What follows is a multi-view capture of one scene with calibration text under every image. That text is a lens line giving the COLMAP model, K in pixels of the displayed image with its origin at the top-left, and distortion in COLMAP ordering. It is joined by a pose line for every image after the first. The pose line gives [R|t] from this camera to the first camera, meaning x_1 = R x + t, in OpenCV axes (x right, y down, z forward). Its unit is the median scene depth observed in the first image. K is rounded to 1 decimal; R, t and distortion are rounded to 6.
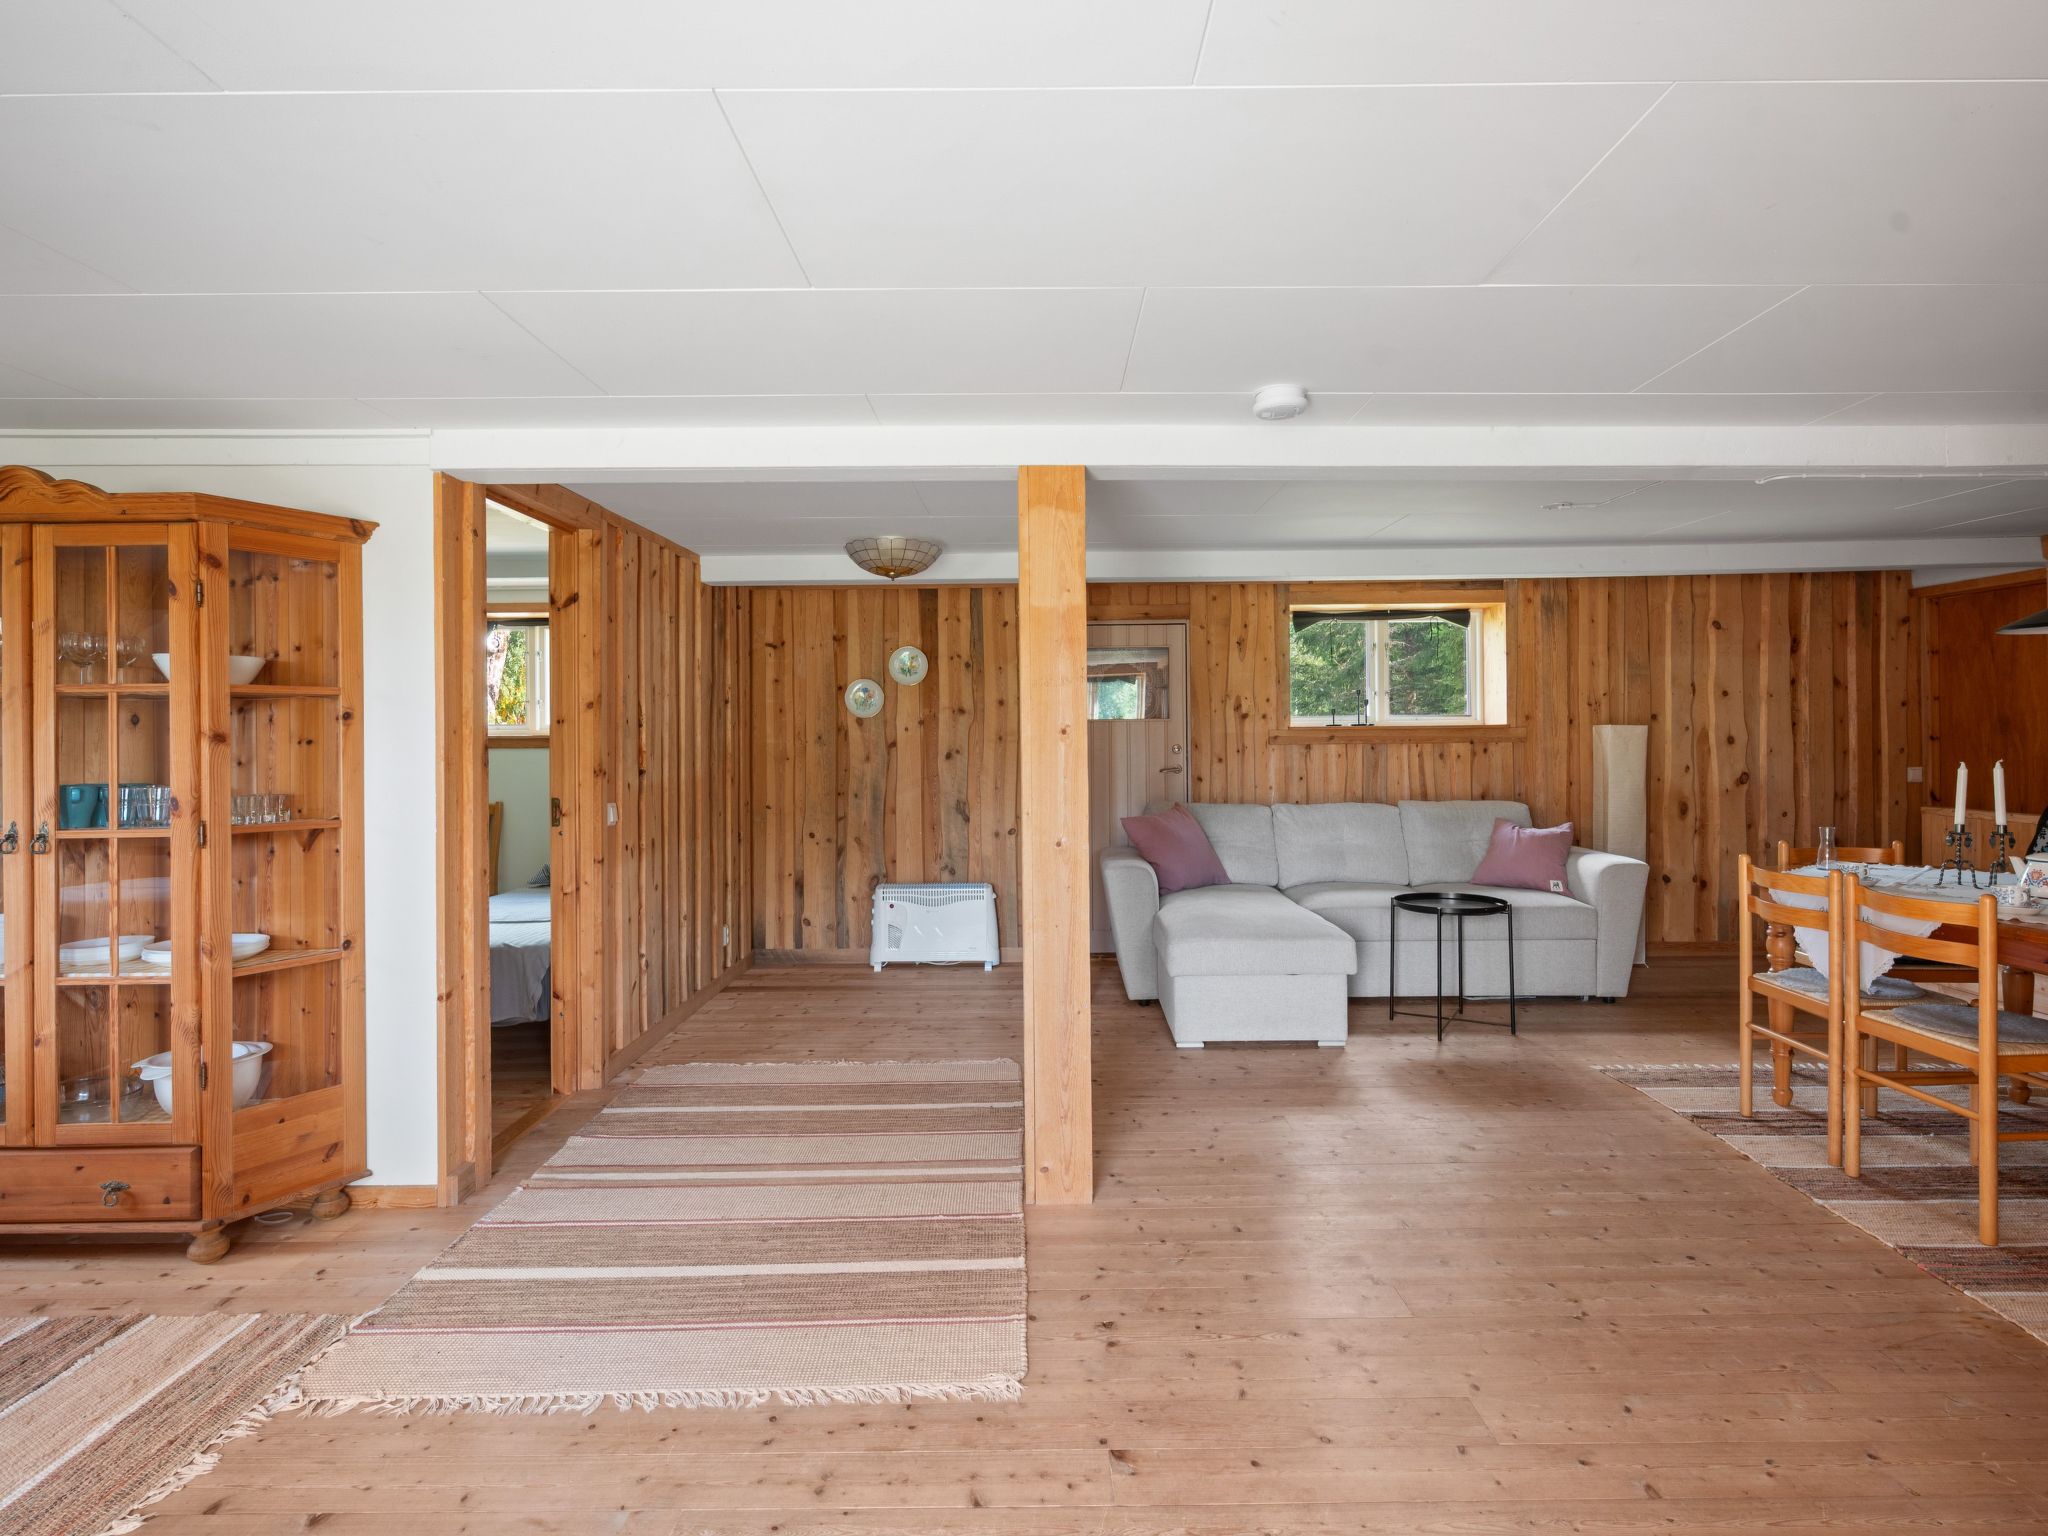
lens RADIAL K [[955.7, 0, 1028.1], [0, 955.7, 756.1], [0, 0, 1]] dist [0.001835, 0.000264]
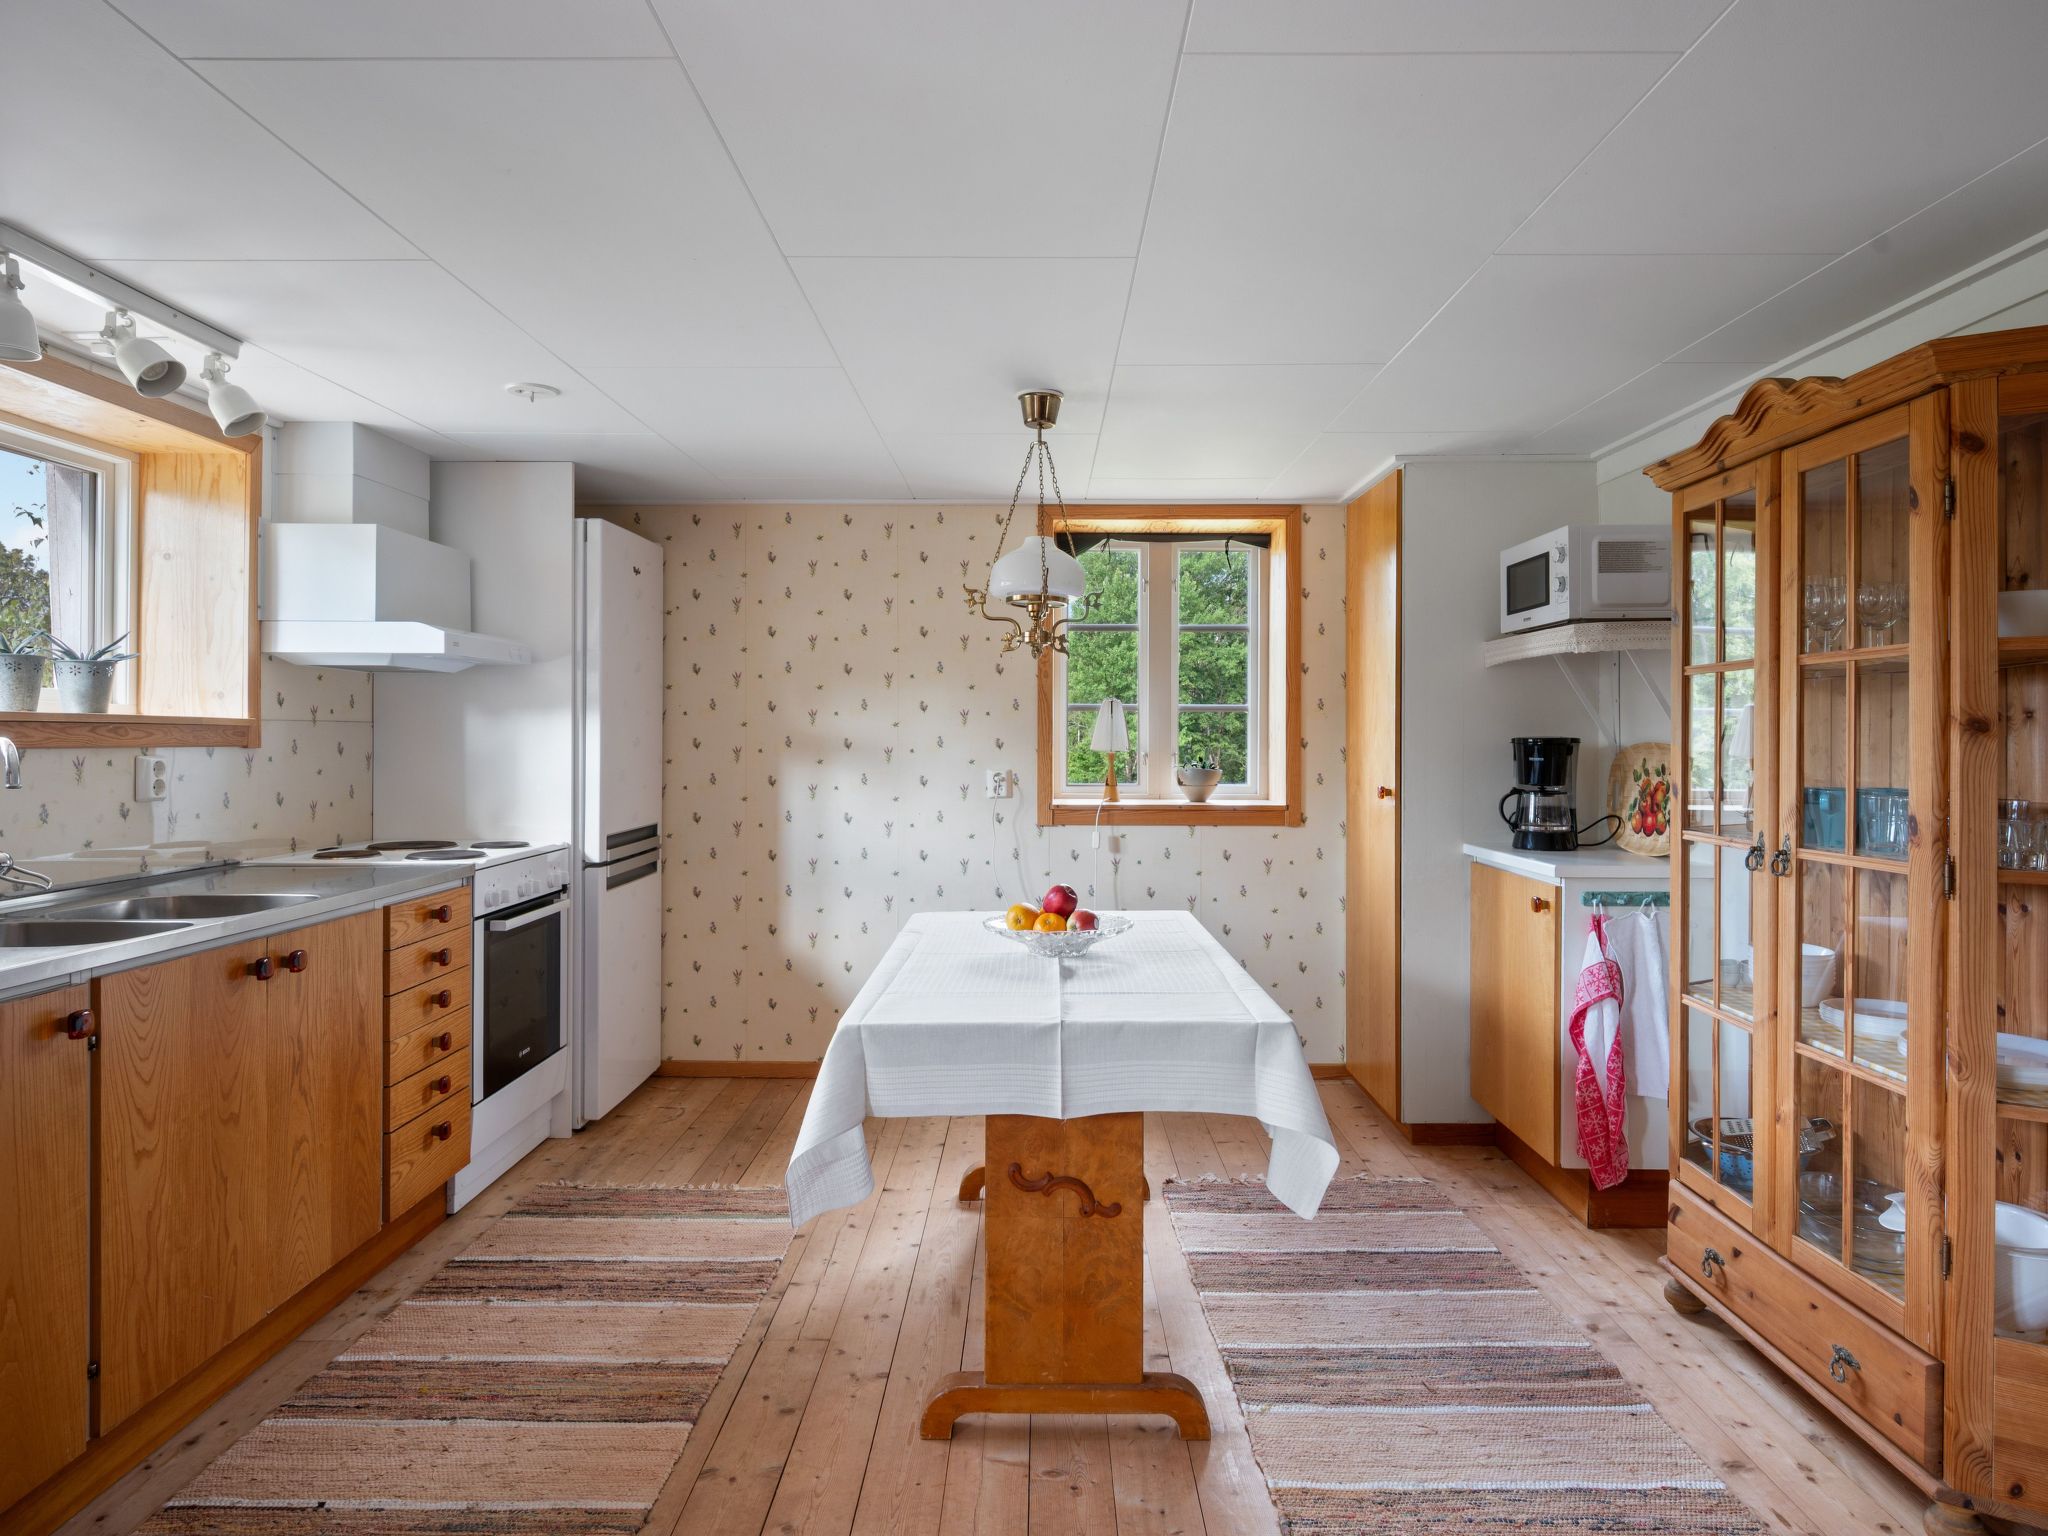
lens RADIAL K [[1186.7, 0, 1063.3], [0, 1186.7, 737.8], [0, 0, 1]] dist [0.003093, 0.002895]
pose [[0.000065, 0.008352, -0.999965, -0.072440], [-0.022844, 0.999704, 0.008349, -0.003834], [0.999739, 0.022843, 0.000256, 0.408836]]
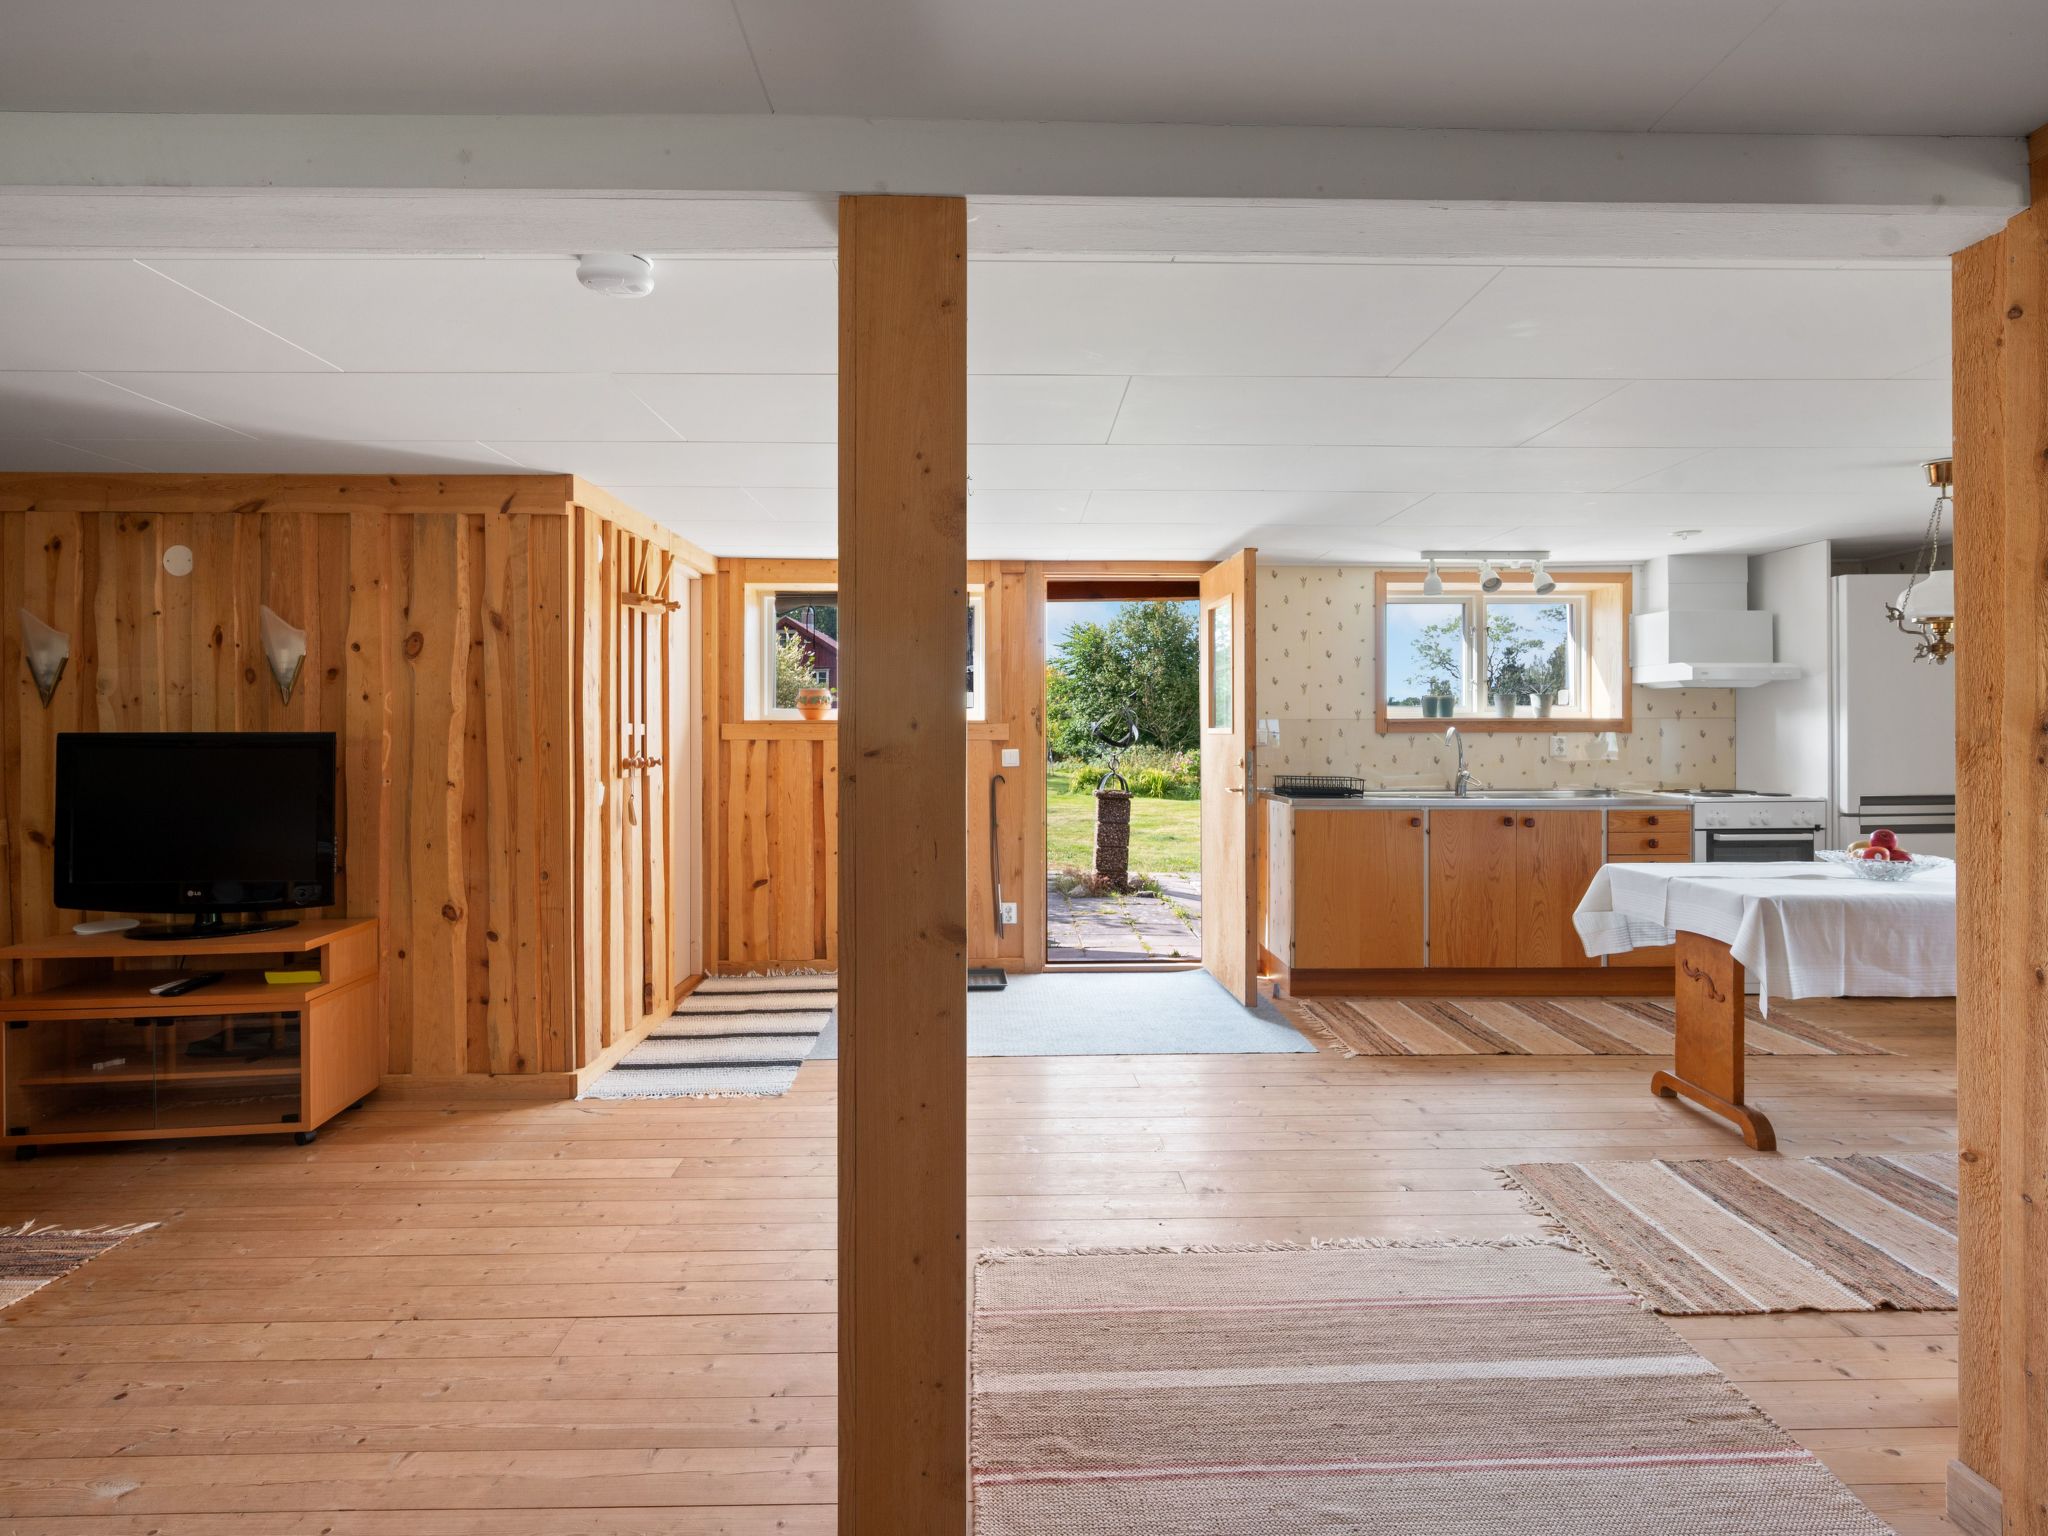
lens RADIAL K [[955.7, 0, 1020.4], [0, 955.7, 731.5], [0, 0, 1]] dist [0.001835, 0.000264]
pose [[-0.999794, 0.009346, -0.018040, -0.050035], [0.008952, 0.999722, 0.021813, -0.015146], [0.018239, 0.021647, -0.999599, 1.168392]]
